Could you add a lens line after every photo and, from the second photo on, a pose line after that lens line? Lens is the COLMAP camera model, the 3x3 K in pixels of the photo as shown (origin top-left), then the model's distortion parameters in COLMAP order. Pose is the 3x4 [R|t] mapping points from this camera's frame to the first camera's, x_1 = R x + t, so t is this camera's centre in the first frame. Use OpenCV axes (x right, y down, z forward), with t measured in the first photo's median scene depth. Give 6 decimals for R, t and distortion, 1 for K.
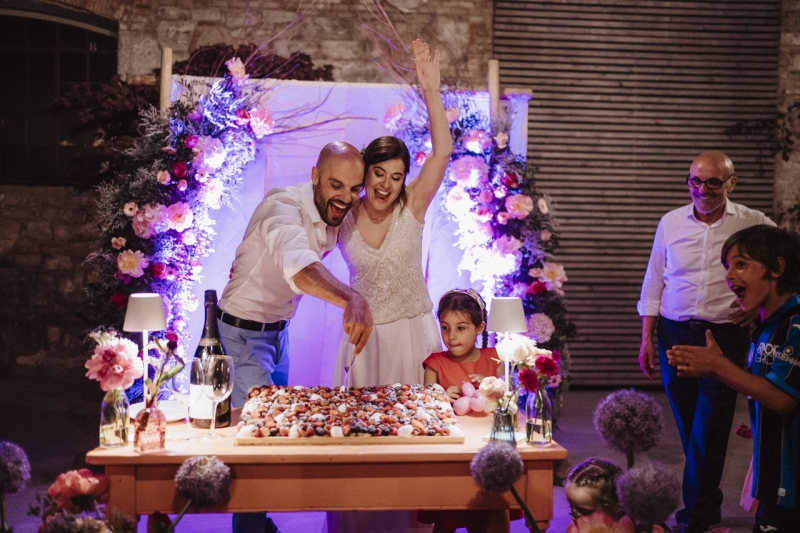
lens RADIAL K [[836.8, 0, 394.1], [0, 836.8, 267.4], [0, 0, 1]] dist [0.012318, 0.040693]
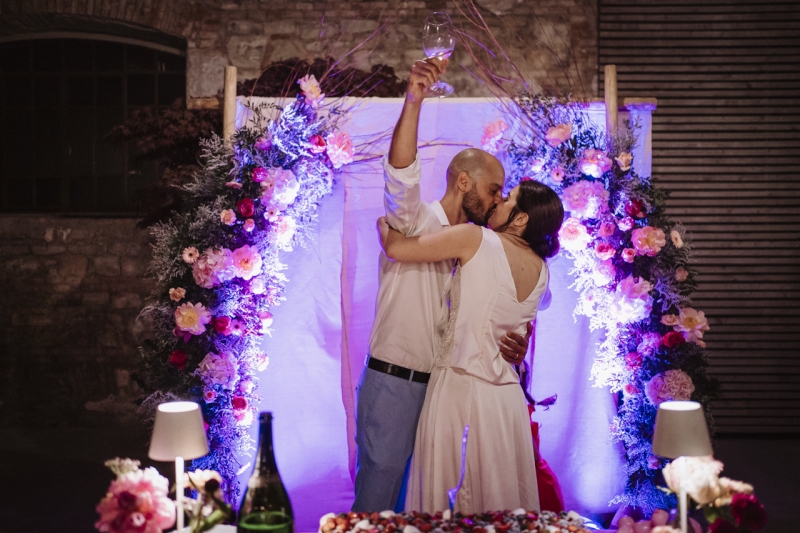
lens RADIAL K [[836.8, 0, 394.1], [0, 836.8, 267.4], [0, 0, 1]] dist [0.012318, 0.040693]
pose [[0.994917, -0.014692, -0.099623, -0.017205], [0.013839, 0.999862, -0.009243, -0.039598], [0.099745, 0.007817, 0.994982, 0.141786]]
